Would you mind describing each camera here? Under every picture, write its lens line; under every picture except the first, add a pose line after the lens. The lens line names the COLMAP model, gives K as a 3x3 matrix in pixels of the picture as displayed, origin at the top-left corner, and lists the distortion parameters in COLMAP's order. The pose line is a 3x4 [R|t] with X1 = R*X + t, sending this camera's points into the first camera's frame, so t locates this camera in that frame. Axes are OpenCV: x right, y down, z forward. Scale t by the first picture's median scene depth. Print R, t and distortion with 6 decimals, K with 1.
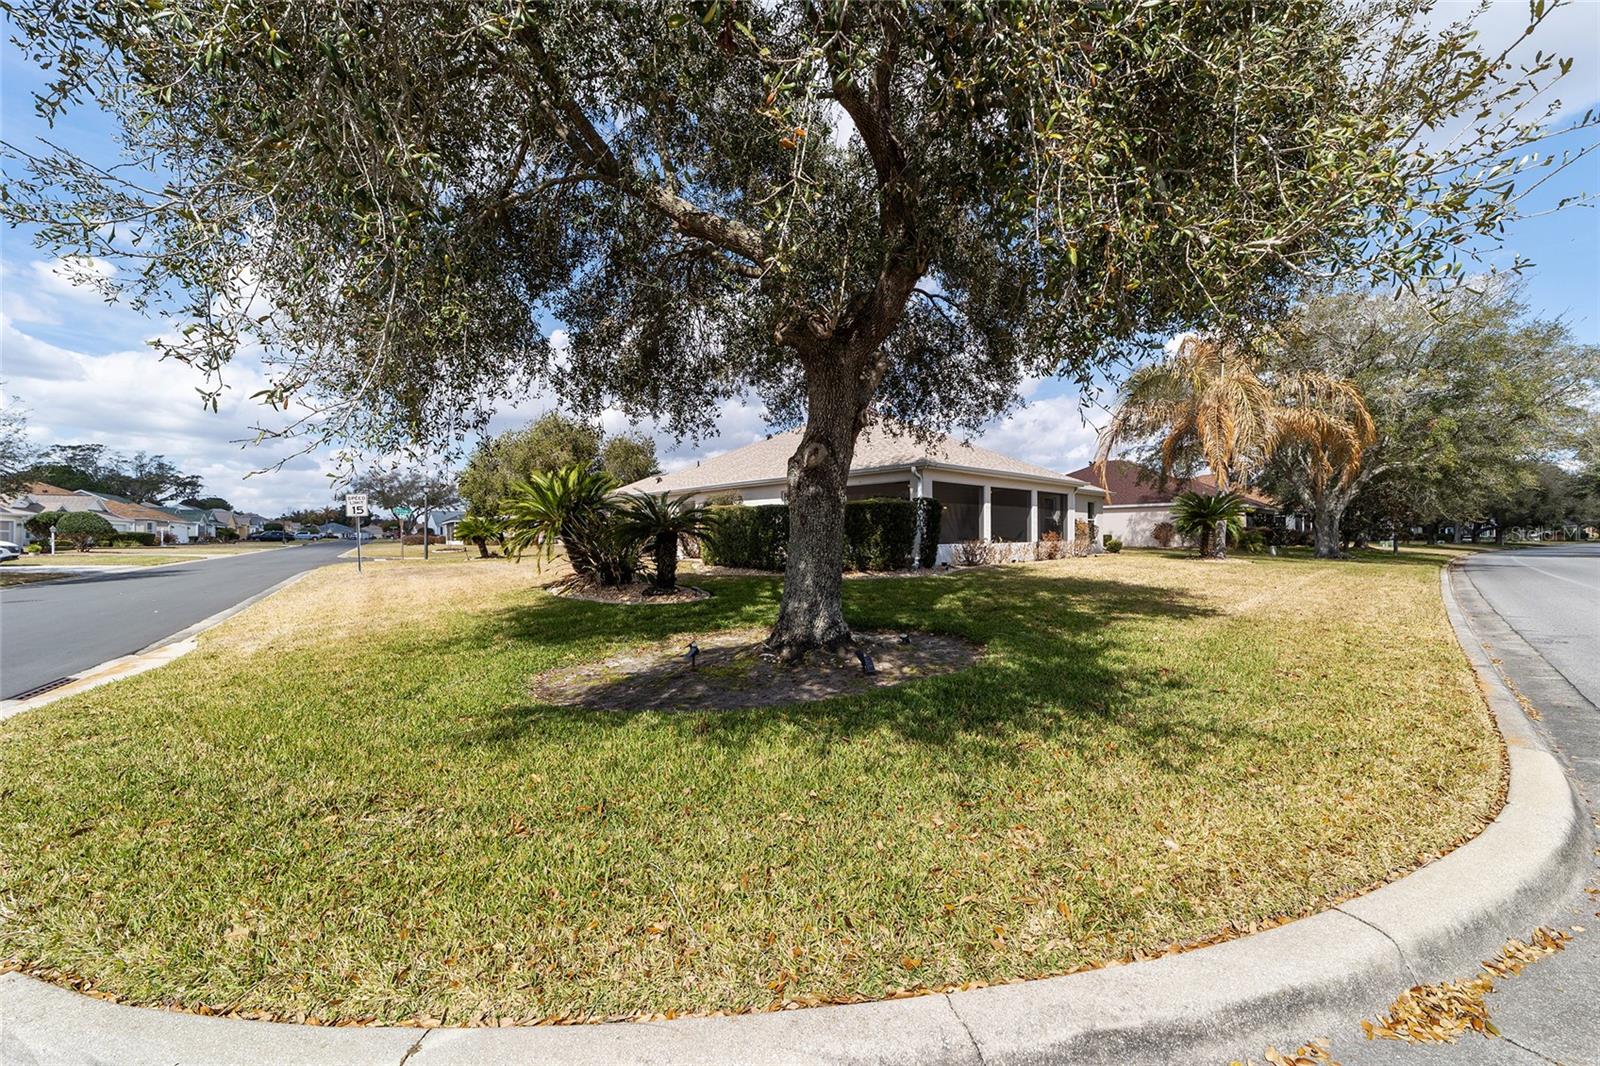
lens RADIAL K [[614.1, 0, 792.8], [0, 614.1, 536.6], [0, 0, 1]] dist [-0.017691, 0.008438]
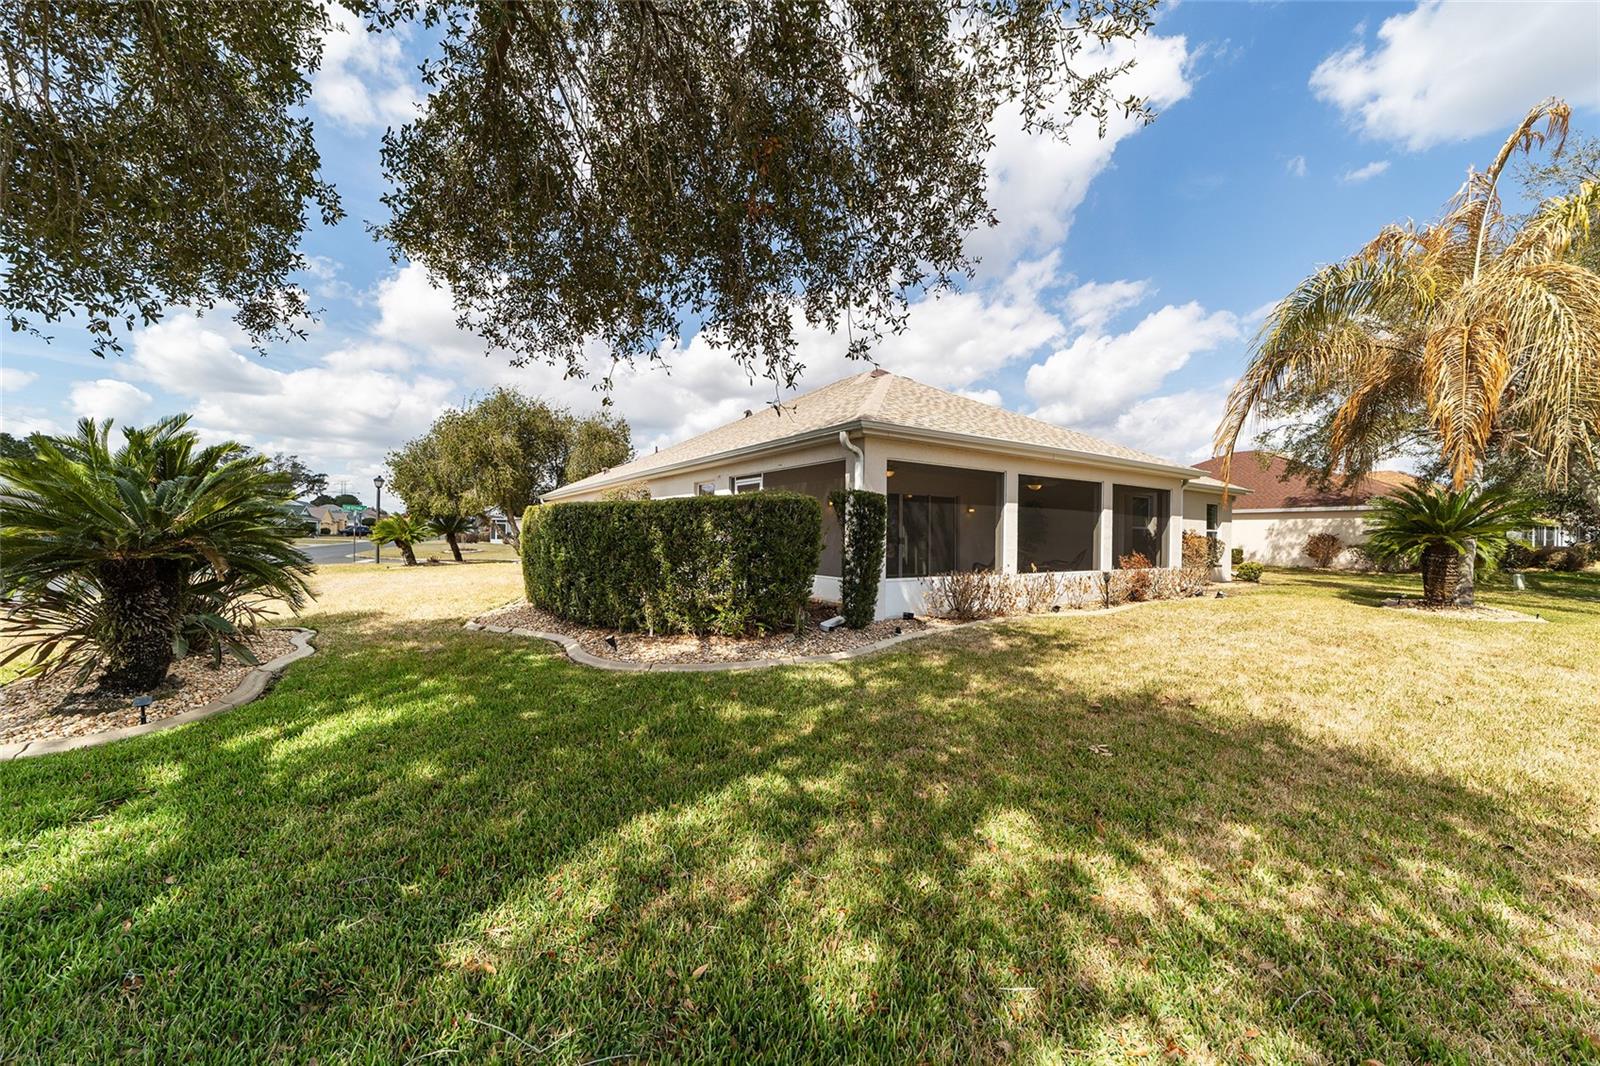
lens RADIAL K [[614.1, 0, 792.8], [0, 614.1, 536.6], [0, 0, 1]] dist [-0.017691, 0.008438]
pose [[0.988582, 0.017050, -0.149714, 0.177128], [-0.017264, 0.999851, -0.000128, -0.017472], [0.149689, 0.002711, 0.988729, 0.357493]]
